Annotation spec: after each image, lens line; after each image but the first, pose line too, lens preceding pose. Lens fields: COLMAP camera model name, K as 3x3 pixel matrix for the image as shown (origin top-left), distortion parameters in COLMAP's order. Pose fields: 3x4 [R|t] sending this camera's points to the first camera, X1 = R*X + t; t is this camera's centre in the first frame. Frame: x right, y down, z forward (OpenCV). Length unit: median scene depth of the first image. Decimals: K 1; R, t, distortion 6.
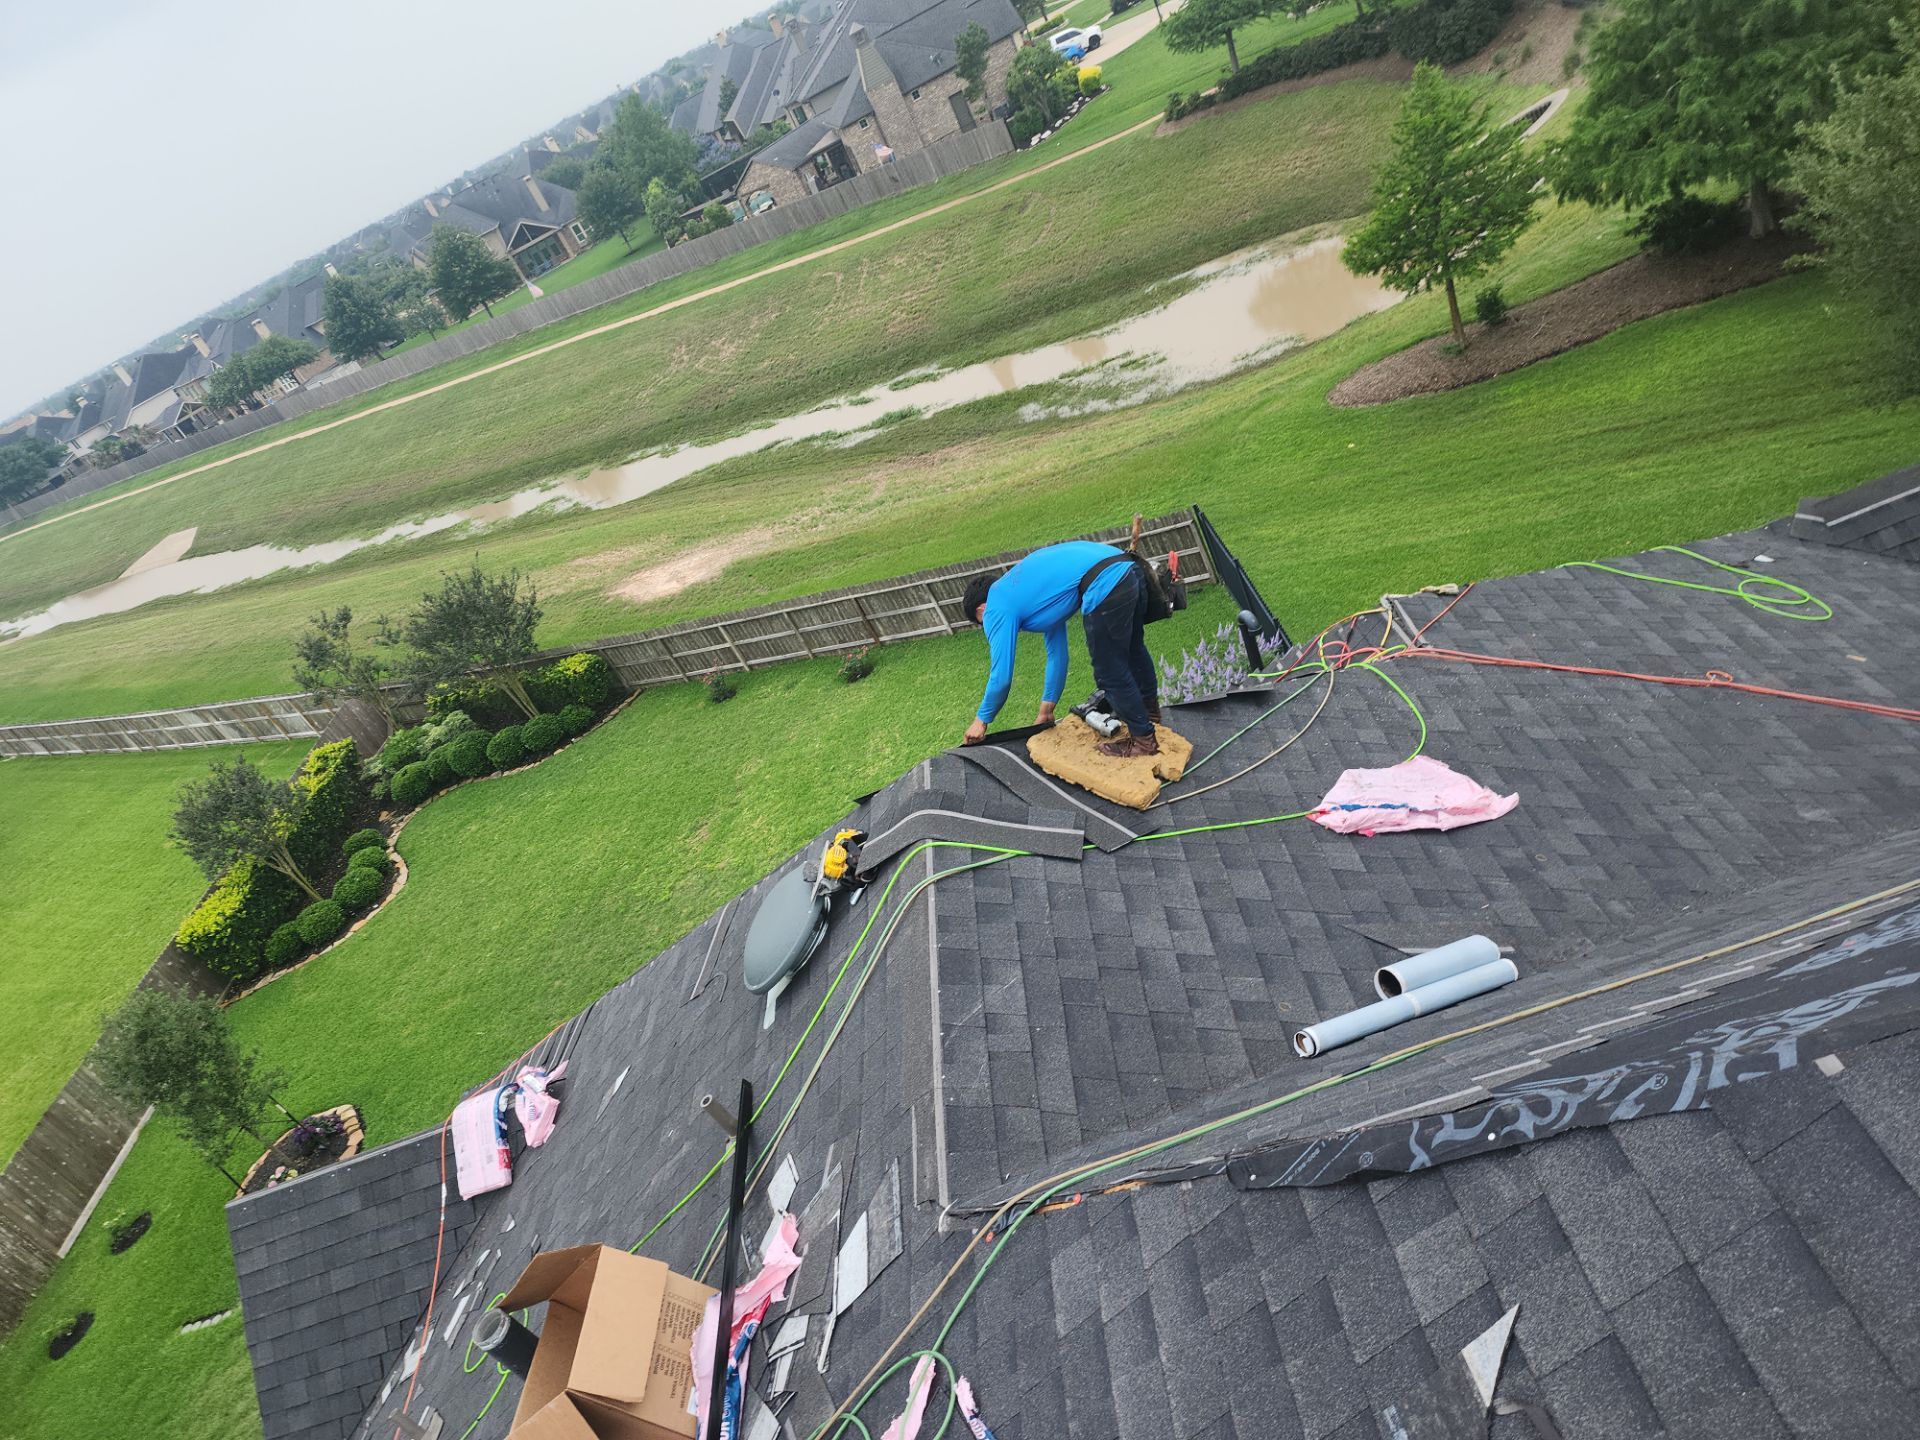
lens RADIAL K [[1285.4, 0, 934.0], [0, 1285.4, 747.1], [0, 0, 1]] dist [0.076154, -0.057544]
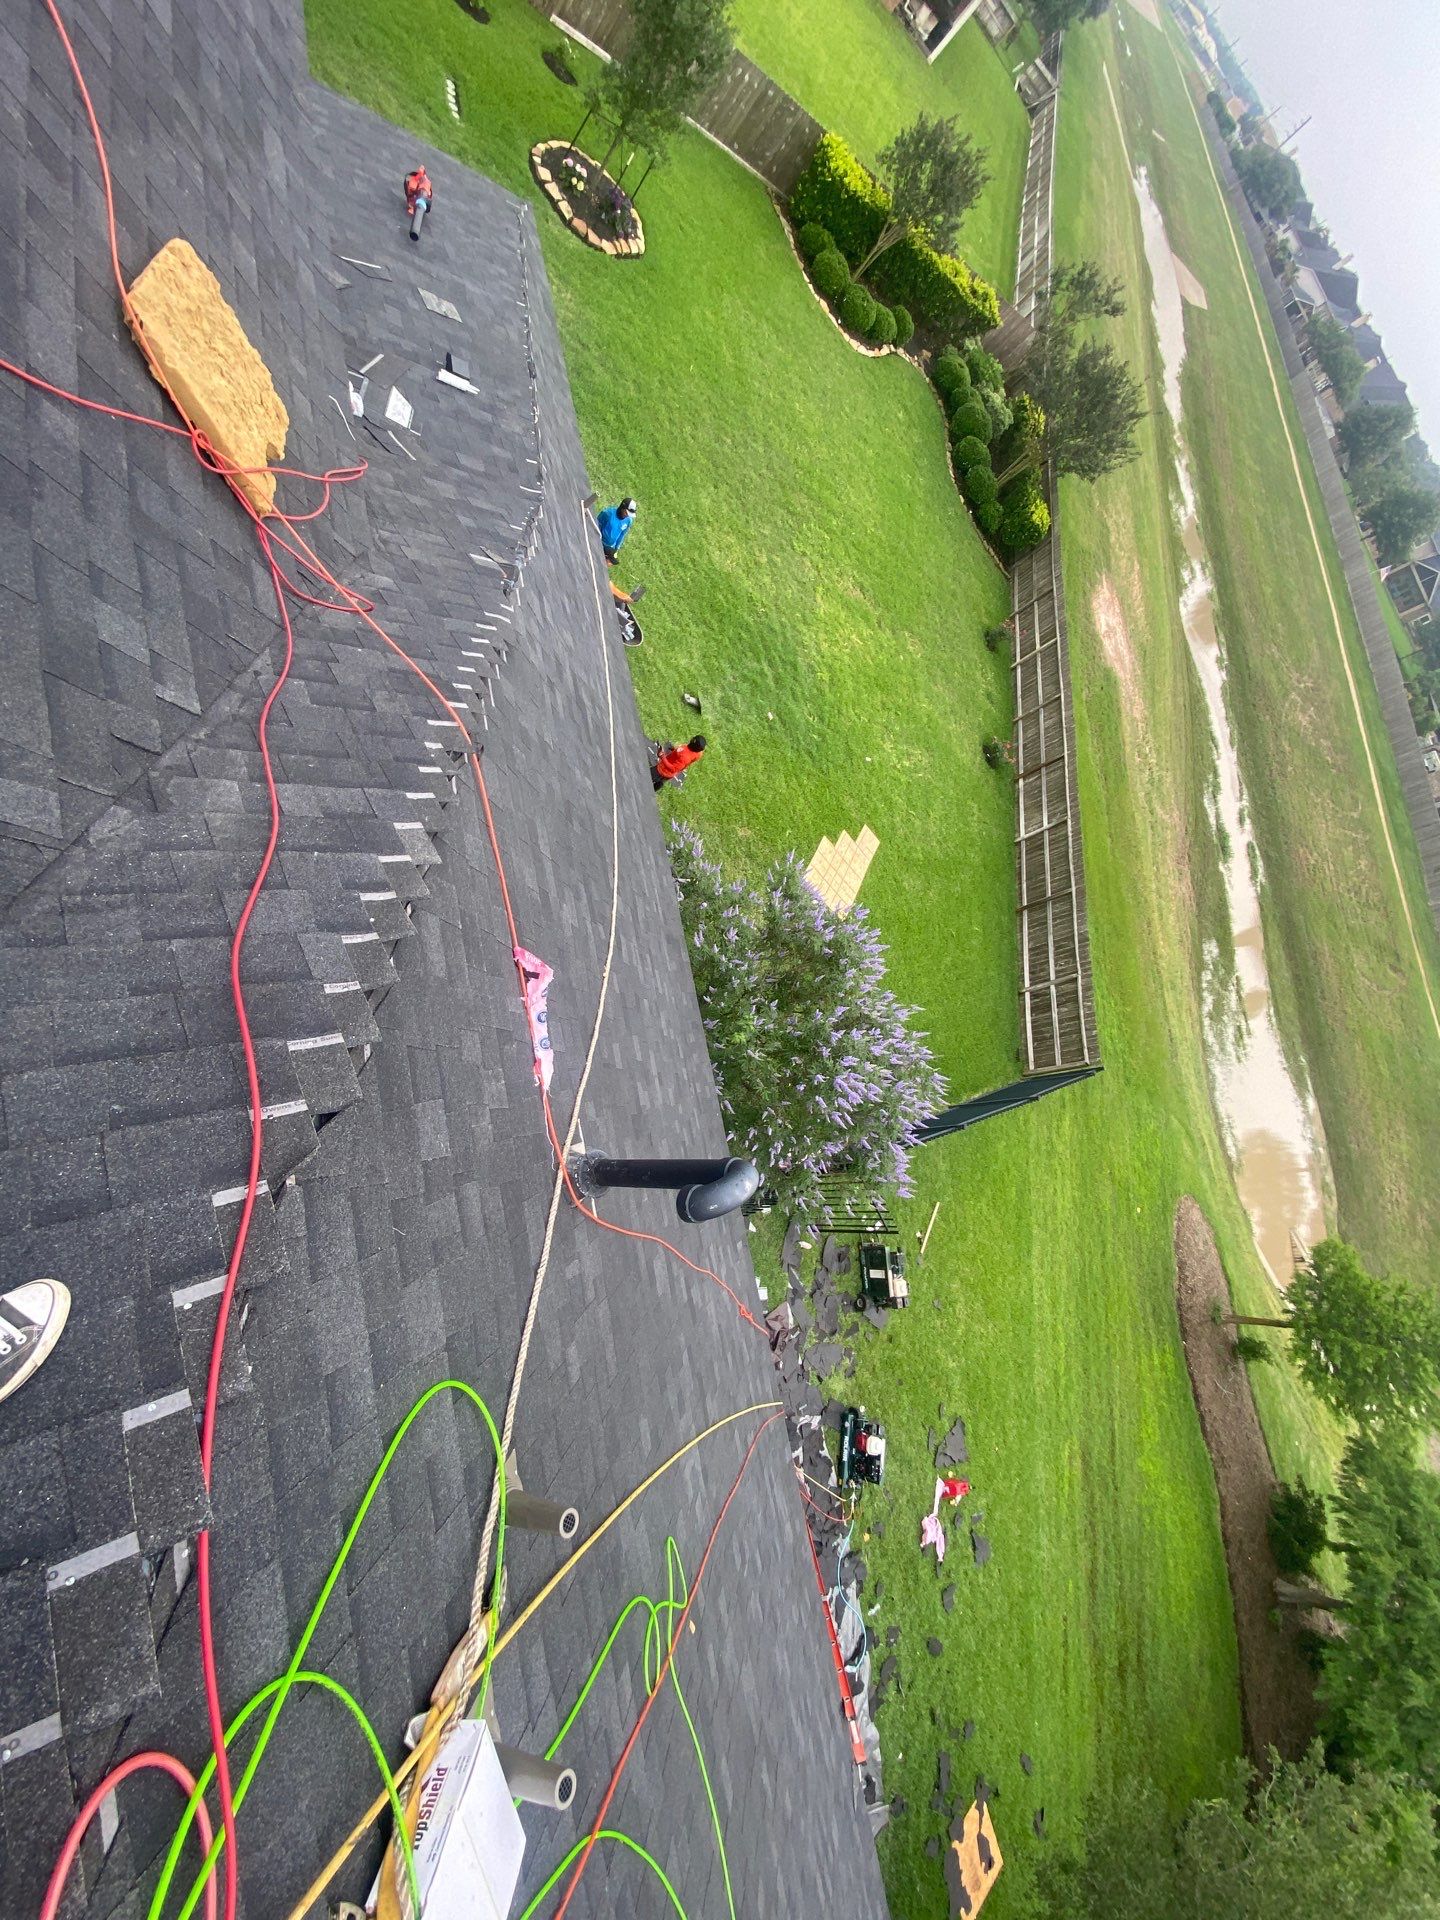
lens RADIAL K [[780.8, 0, 722.9], [0, 780.8, 948.4], [0, 0, 1]] dist [0.010236, -0.015565]
pose [[-0.100366, 0.987303, 0.123121, 0.039869], [-0.949444, -0.132036, 0.284822, -0.042288], [0.297462, -0.088310, 0.950641, 0.213539]]
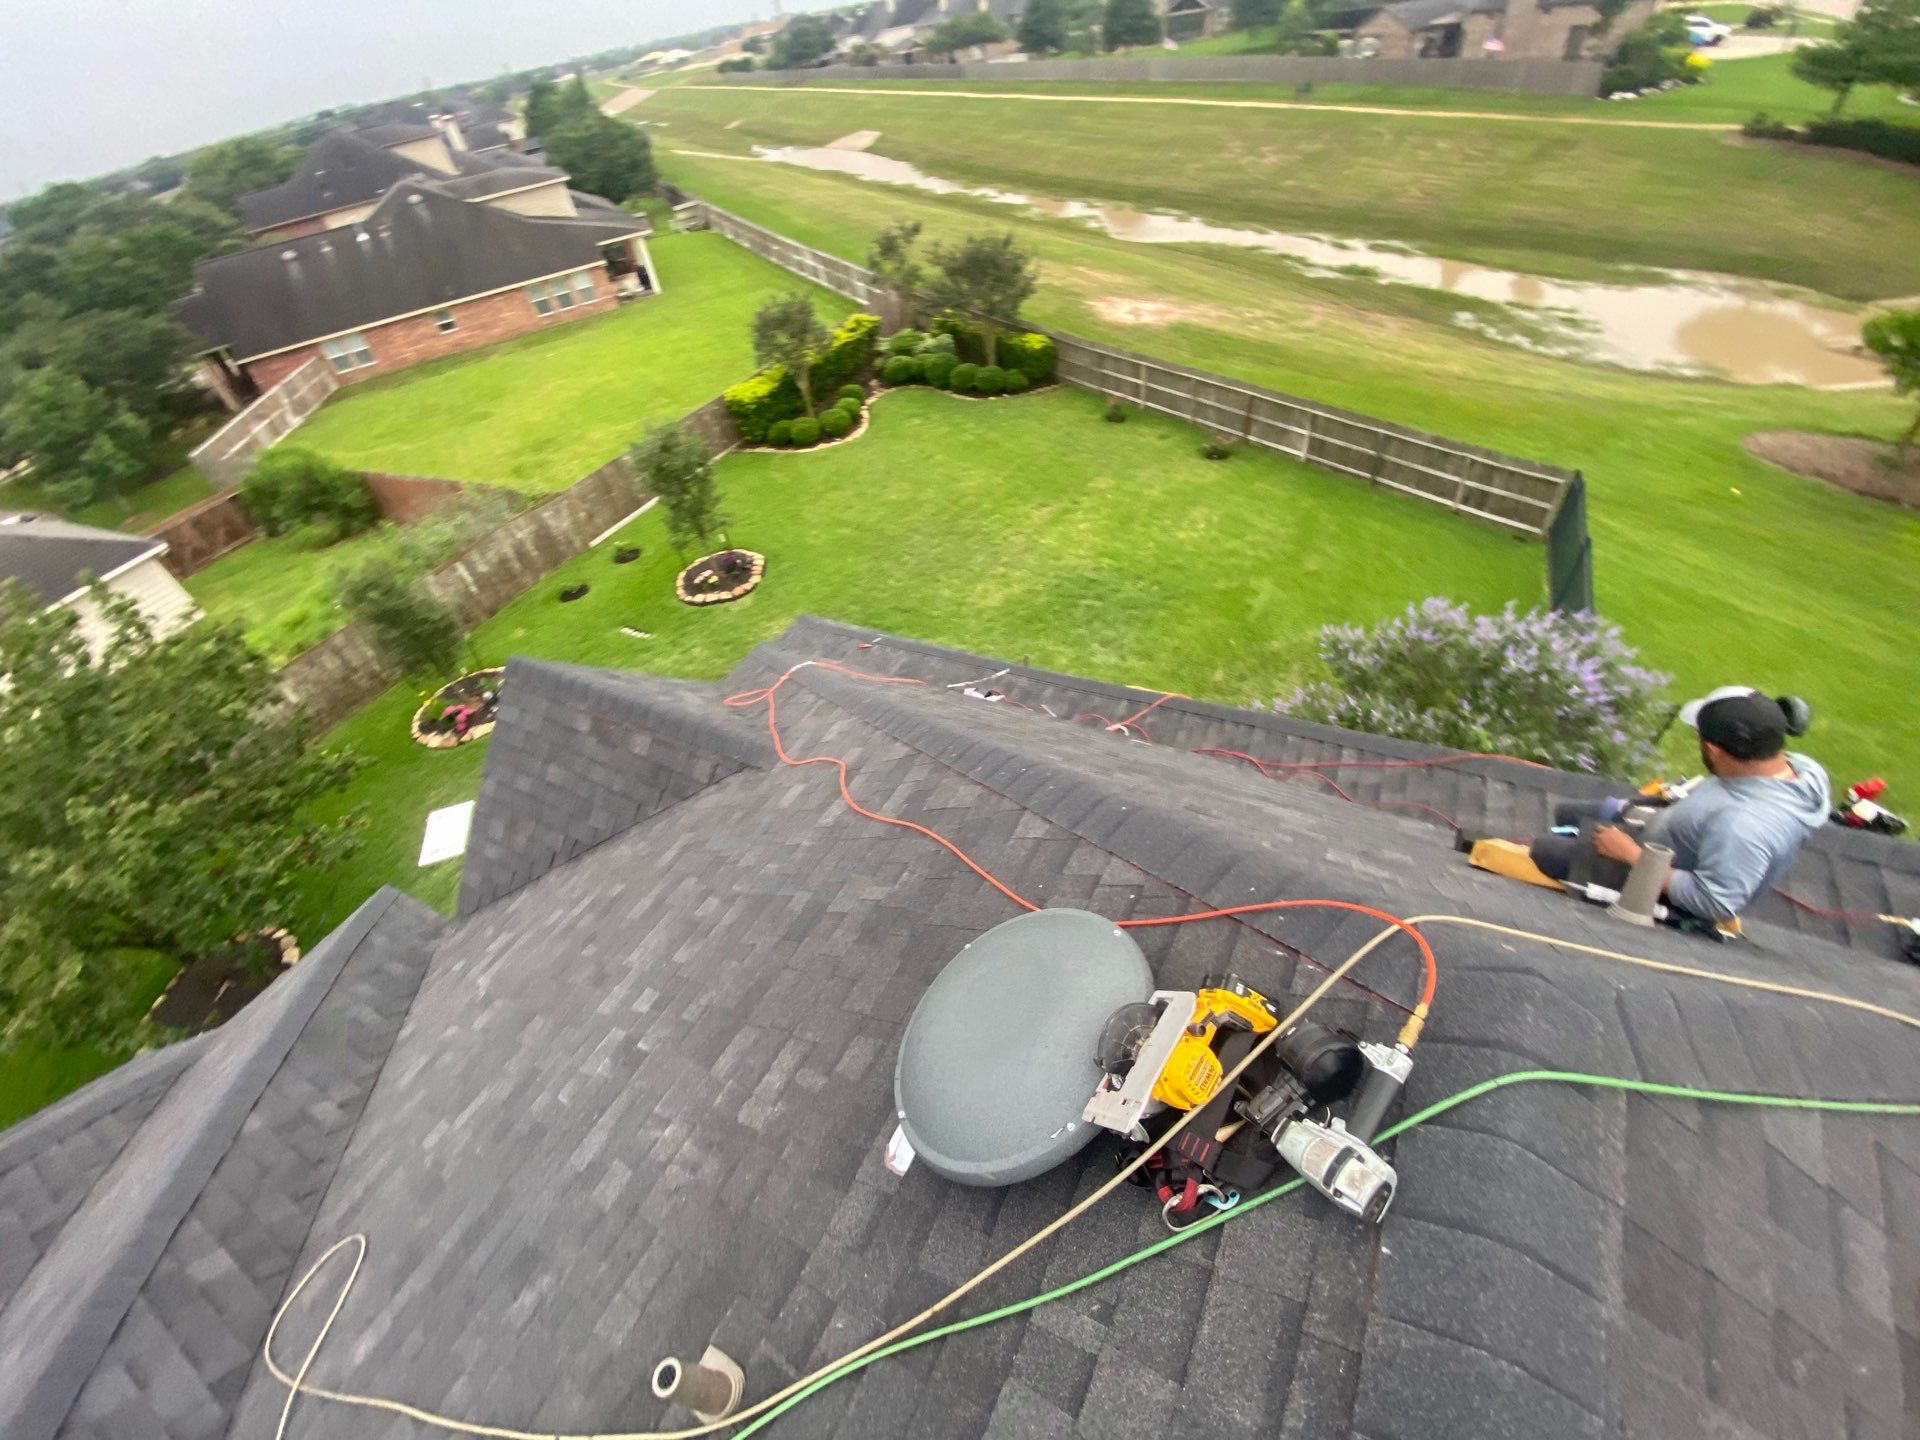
lens RADIAL K [[780.8, 0, 954.3], [0, 780.8, 725.5], [0, 0, 1]] dist [0.010236, -0.015565]
pose [[0.827725, 0.545867, -0.130002, -0.023731], [-0.467904, 0.799306, 0.377062, -0.010670], [0.309737, -0.251275, 0.917019, 0.121473]]
